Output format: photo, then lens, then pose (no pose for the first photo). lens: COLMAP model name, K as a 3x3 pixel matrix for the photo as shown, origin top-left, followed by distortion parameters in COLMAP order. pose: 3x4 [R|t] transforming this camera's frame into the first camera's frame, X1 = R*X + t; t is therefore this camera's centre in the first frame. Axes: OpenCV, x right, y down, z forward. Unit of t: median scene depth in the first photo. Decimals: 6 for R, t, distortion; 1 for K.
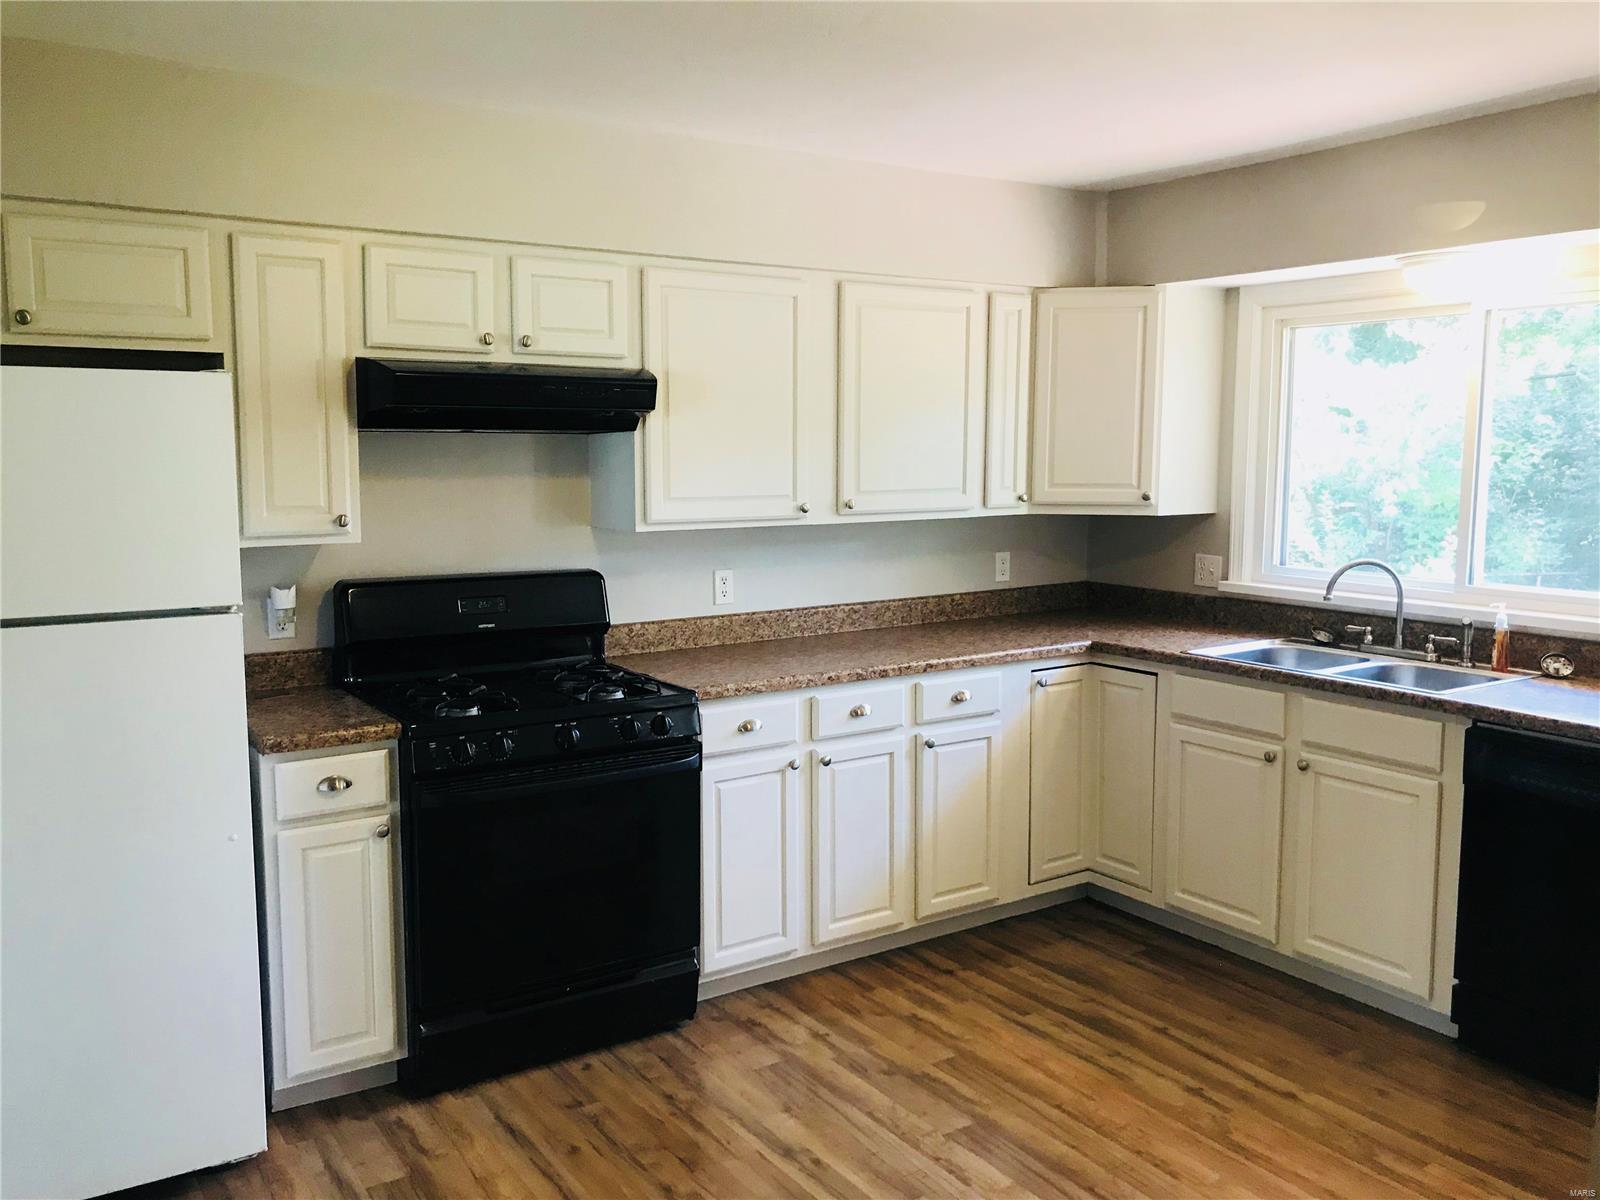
lens RADIAL K [[1326.5, 0, 778.3], [0, 1326.5, 588.3], [0, 0, 1]] dist [0.037049, -0.054265]
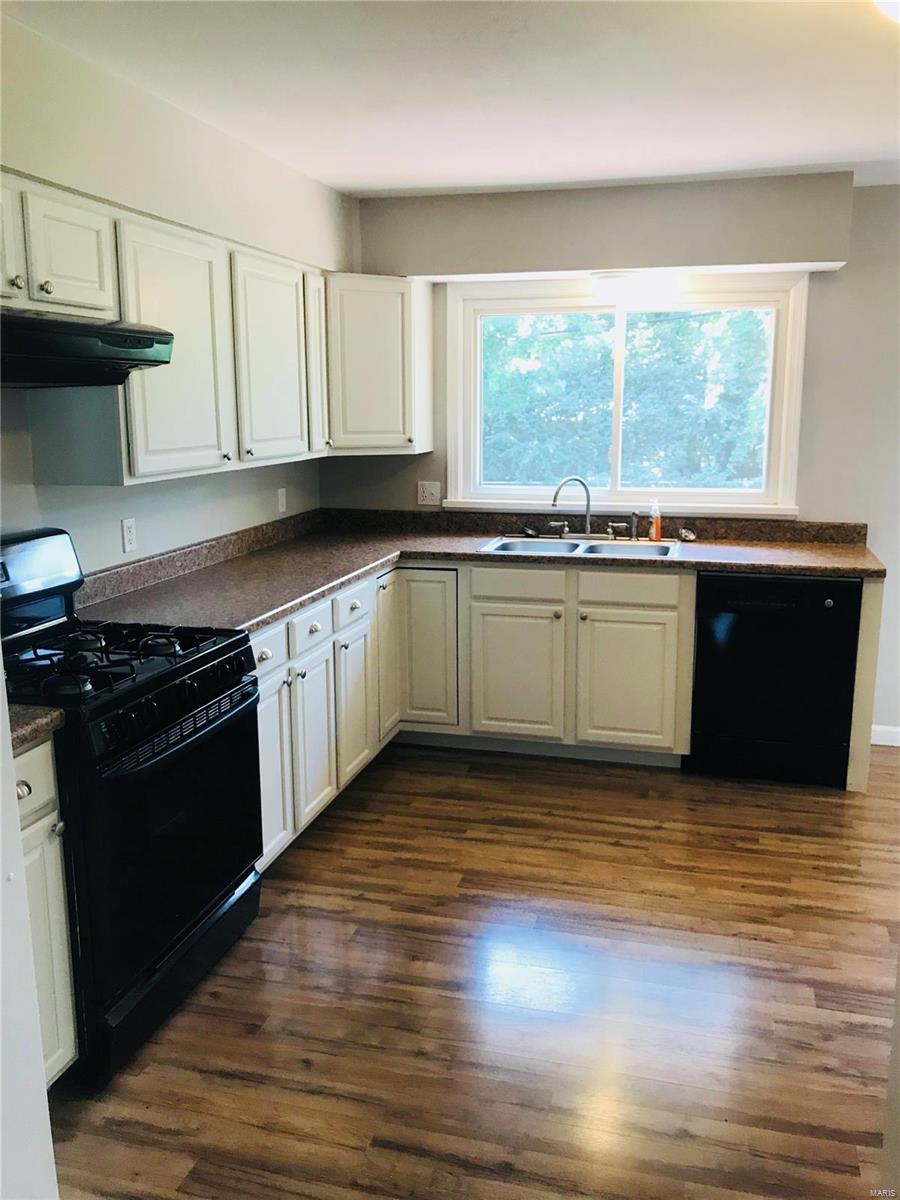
lens RADIAL K [[994.8, 0, 472.4], [0, 994.8, 587.2], [0, 0, 1]] dist [0.037049, -0.054265]
pose [[0.740636, -0.126616, 0.659869, -0.441124], [0.076481, 0.991588, 0.104425, -0.026478], [-0.667540, -0.026873, 0.744089, 0.264229]]
